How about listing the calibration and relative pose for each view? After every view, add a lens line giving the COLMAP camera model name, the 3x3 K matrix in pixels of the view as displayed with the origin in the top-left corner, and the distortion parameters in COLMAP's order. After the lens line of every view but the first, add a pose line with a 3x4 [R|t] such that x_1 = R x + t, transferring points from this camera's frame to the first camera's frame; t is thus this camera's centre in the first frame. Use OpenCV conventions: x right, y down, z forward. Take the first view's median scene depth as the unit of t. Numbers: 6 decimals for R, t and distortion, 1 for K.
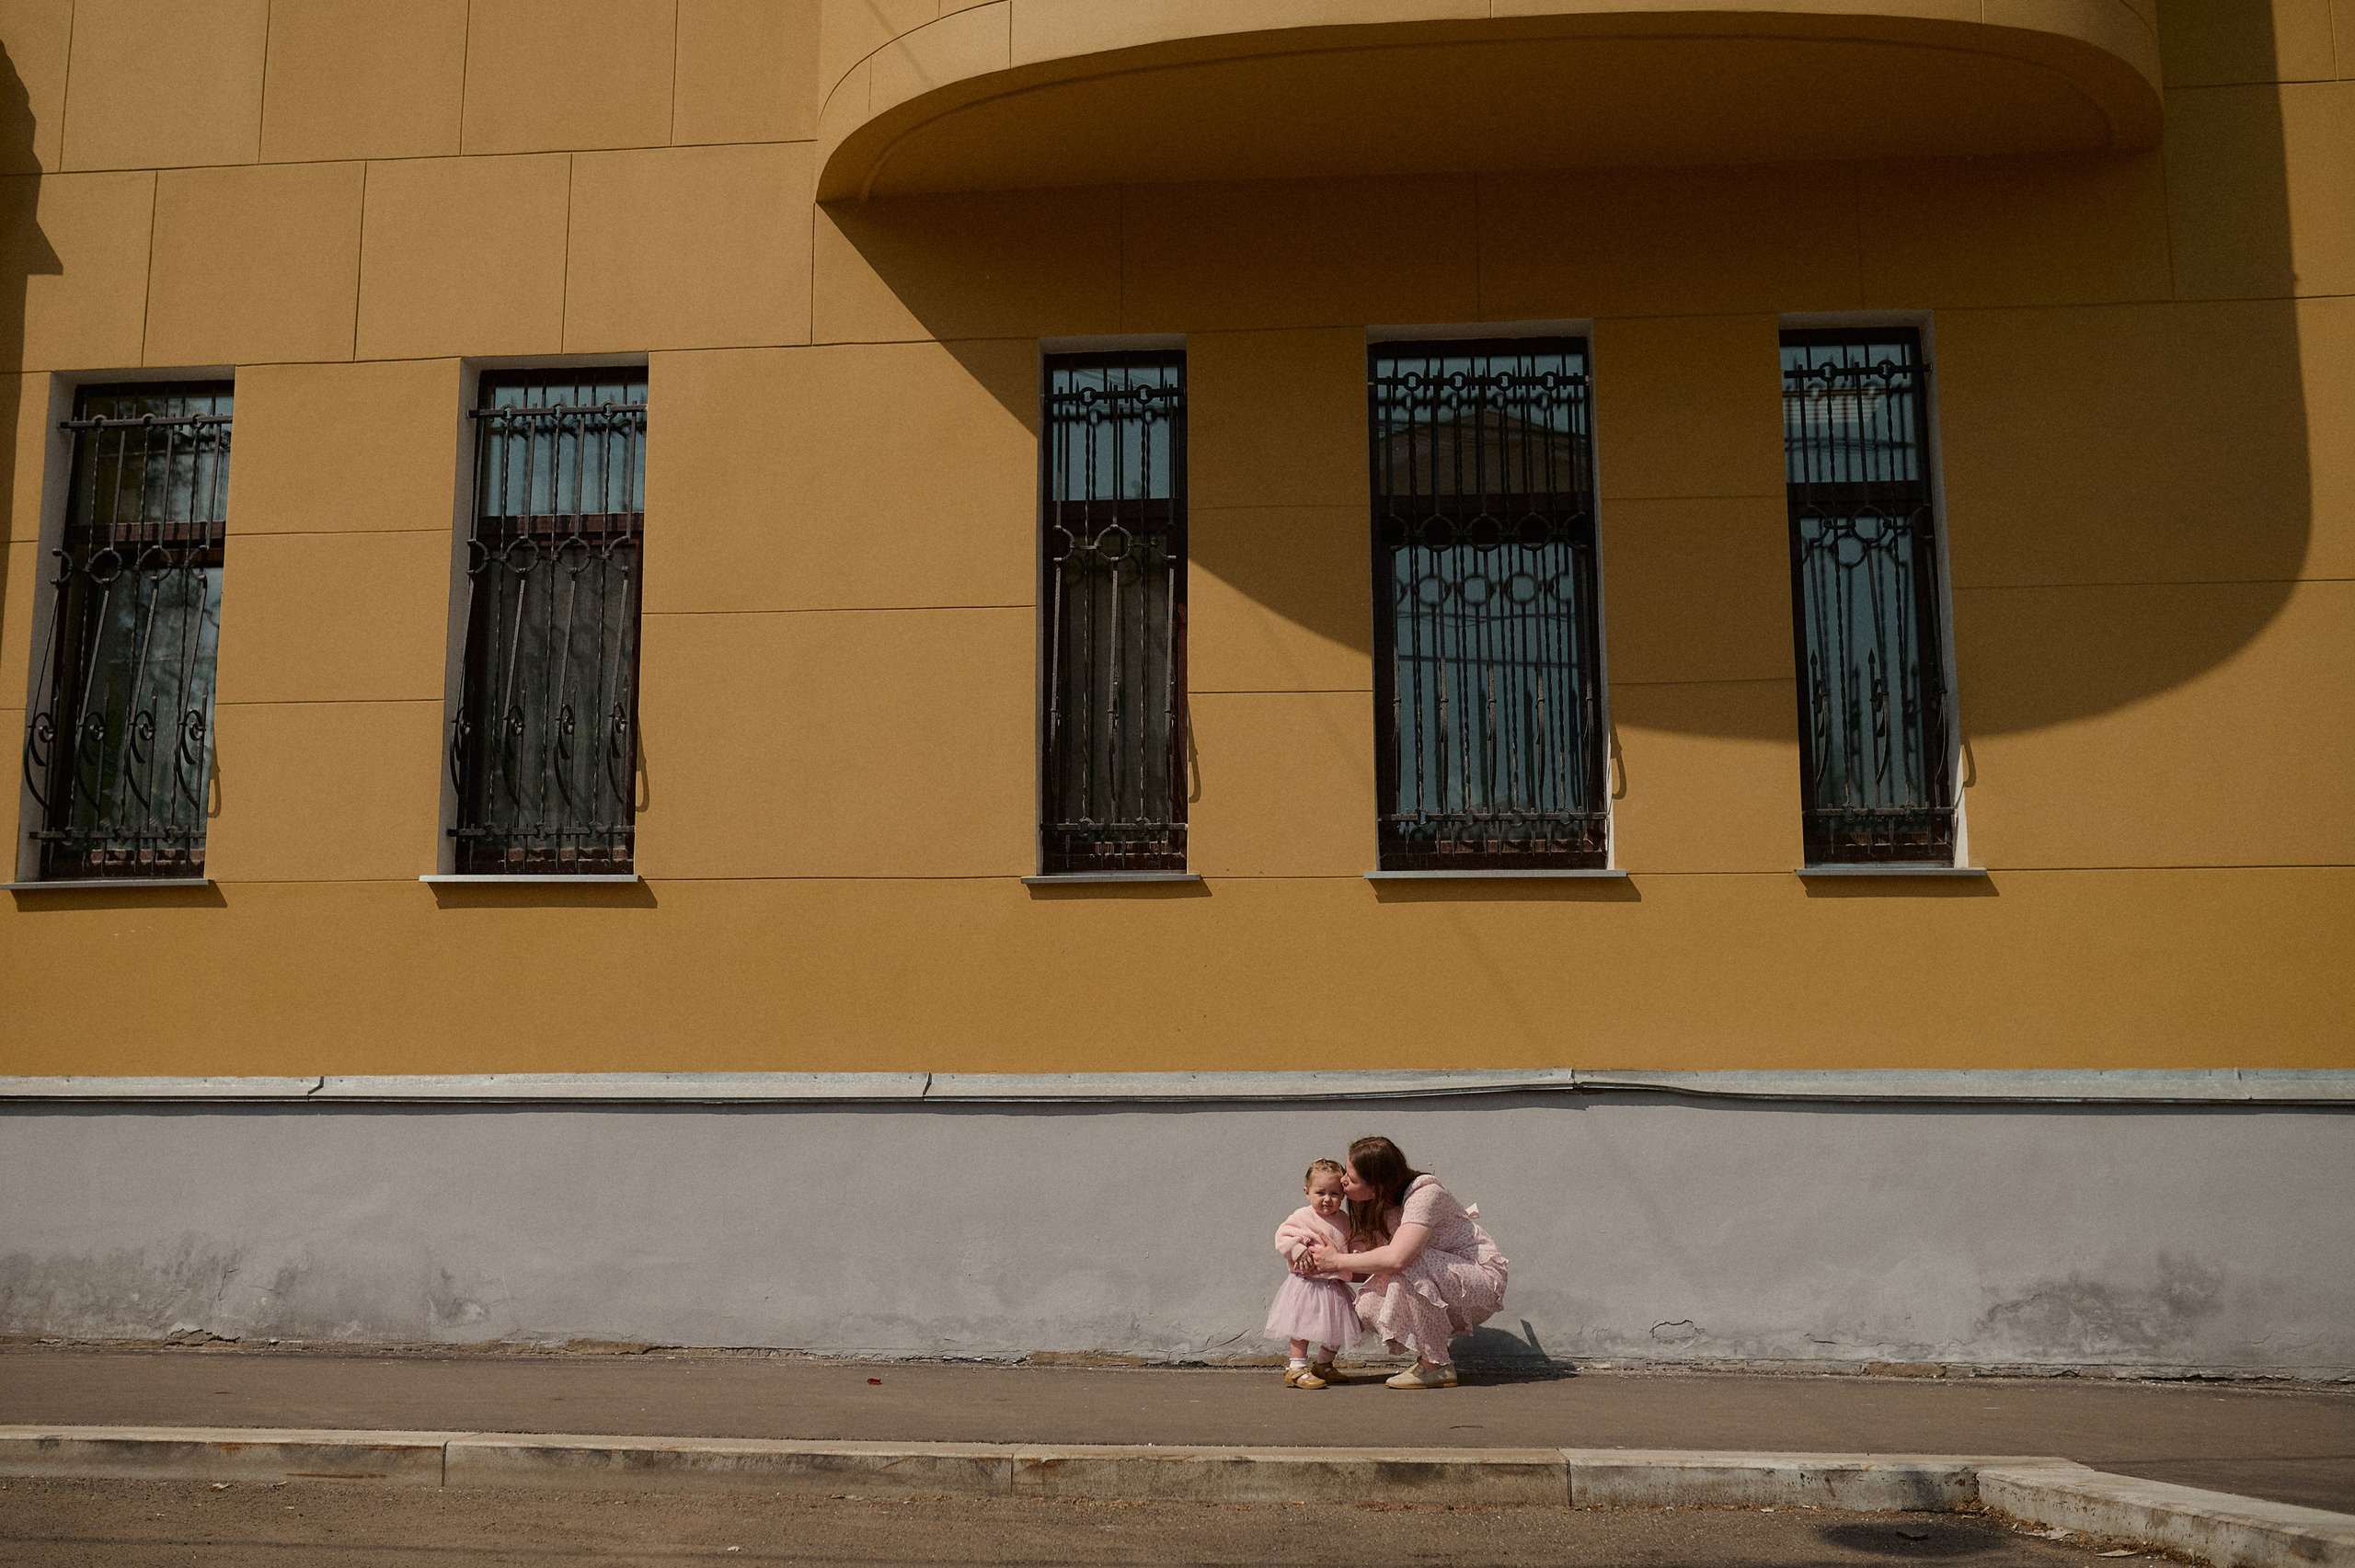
lens RADIAL K [[2455.9, 0, 1072.5], [0, 2455.9, 825.1], [0, 0, 1]] dist [-0.028036, 0.000000]
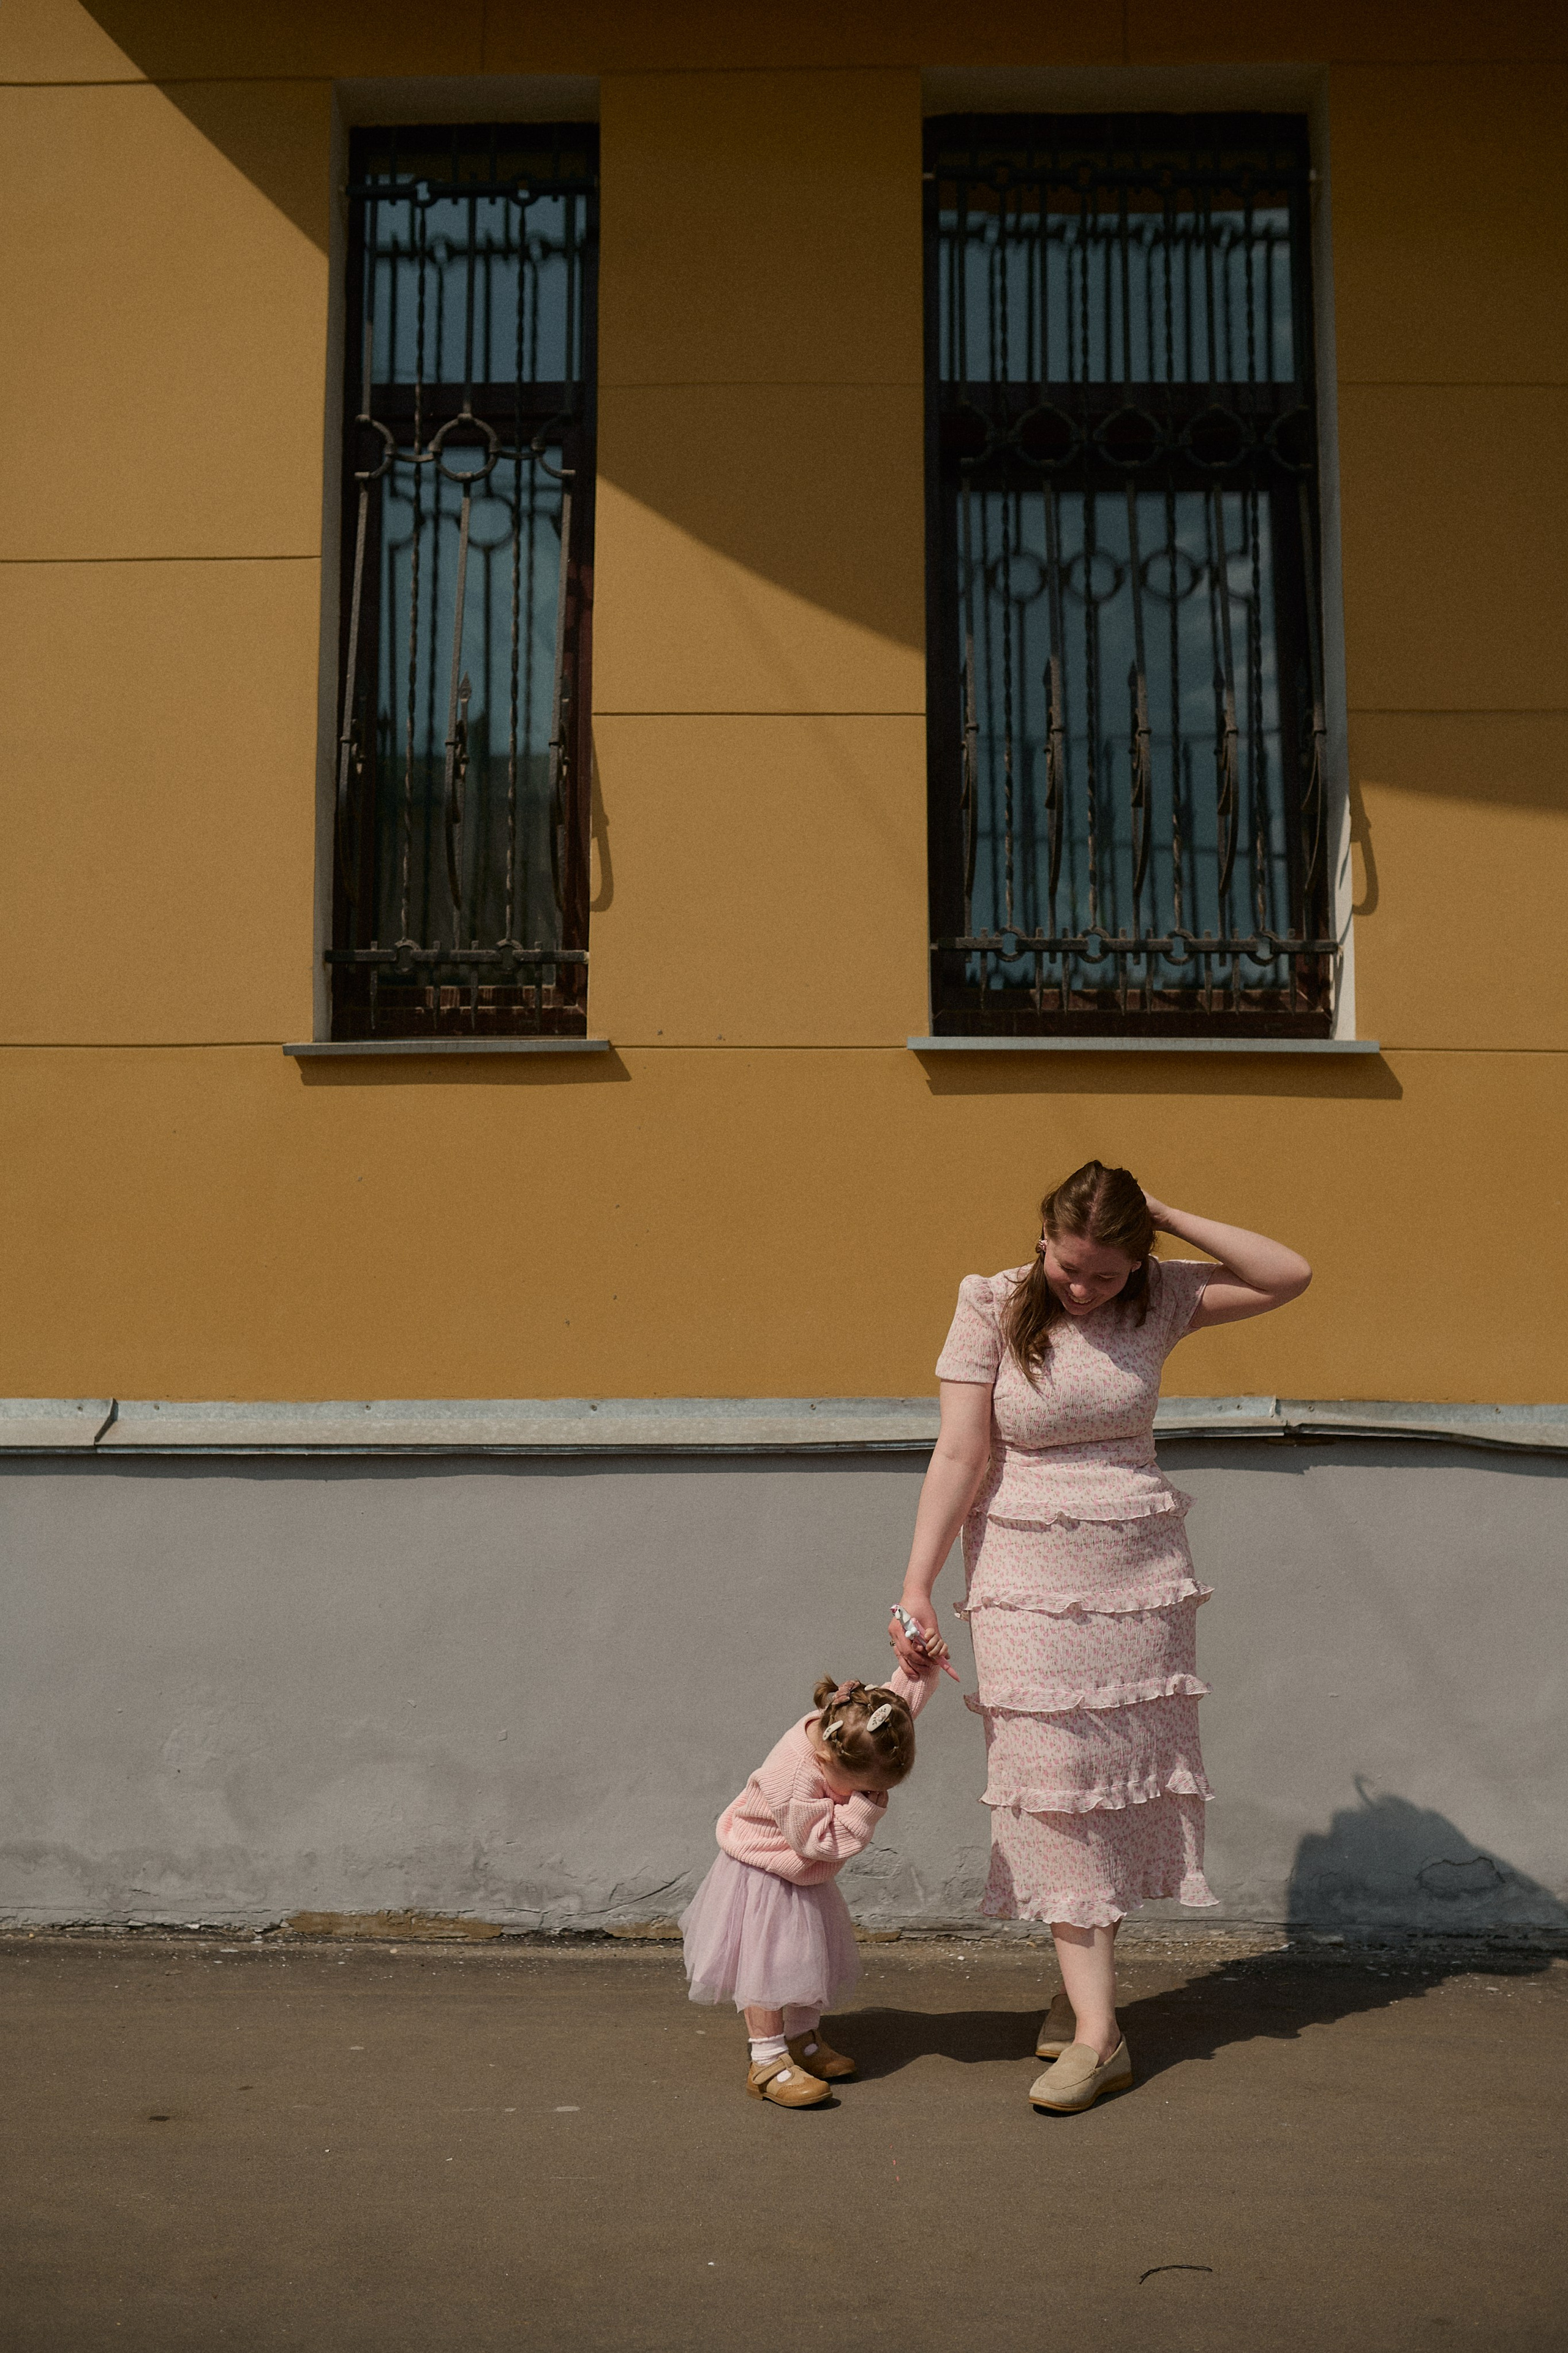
lens RADIAL K [[2454.3, 0, 764.2], [0, 2454.3, 1185.3], [0, 0, 1]] dist [-0.028036, 0.000000]
pose [[0.996464, 0.008409, 0.083604, 0.040899], [-0.011739, 0.999154, 0.039420, 0.030294], [-0.083201, -0.040262, 0.995719, 0.451199]]
